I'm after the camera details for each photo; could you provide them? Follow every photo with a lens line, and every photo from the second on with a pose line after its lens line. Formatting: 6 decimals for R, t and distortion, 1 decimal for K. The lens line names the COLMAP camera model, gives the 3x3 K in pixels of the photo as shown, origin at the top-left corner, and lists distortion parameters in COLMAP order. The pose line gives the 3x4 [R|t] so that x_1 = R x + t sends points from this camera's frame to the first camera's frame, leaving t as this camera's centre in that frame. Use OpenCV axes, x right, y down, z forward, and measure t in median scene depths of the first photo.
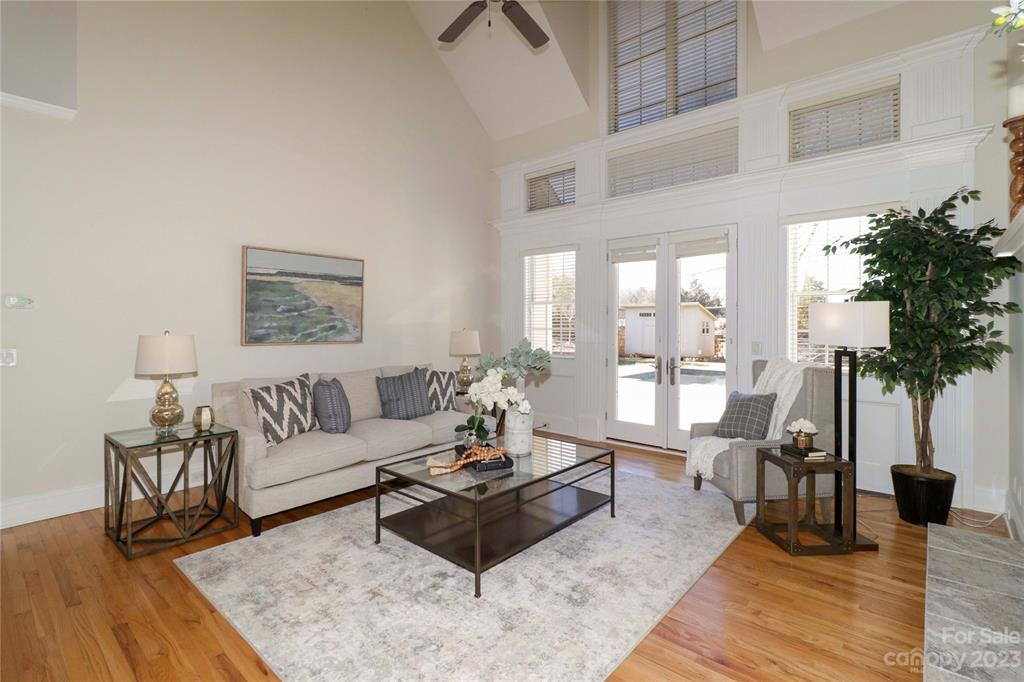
lens RADIAL K [[479.2, 0, 514.6], [0, 479.2, 327.4], [0, 0, 1]] dist [-0.001632, -0.000258]
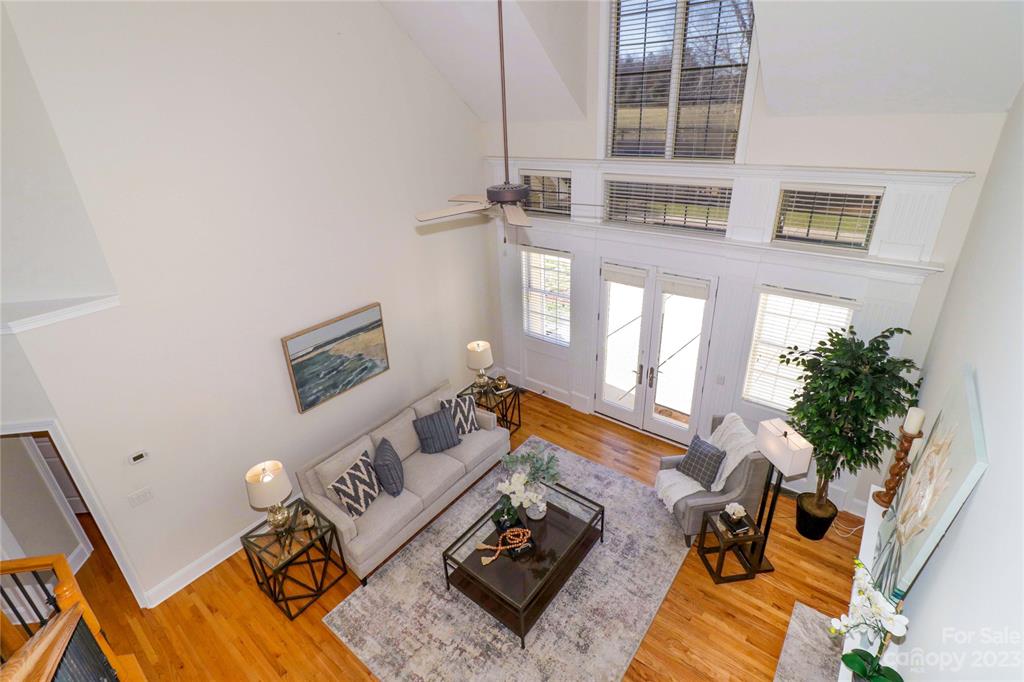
lens RADIAL K [[479.2, 0, 512.7], [0, 479.2, 320.4], [0, 0, 1]] dist [-0.001632, -0.000258]
pose [[0.998075, -0.055704, 0.027254, -0.051158], [0.040028, 0.914349, 0.402944, -0.621253], [-0.047366, -0.401078, 0.914819, -0.037208]]
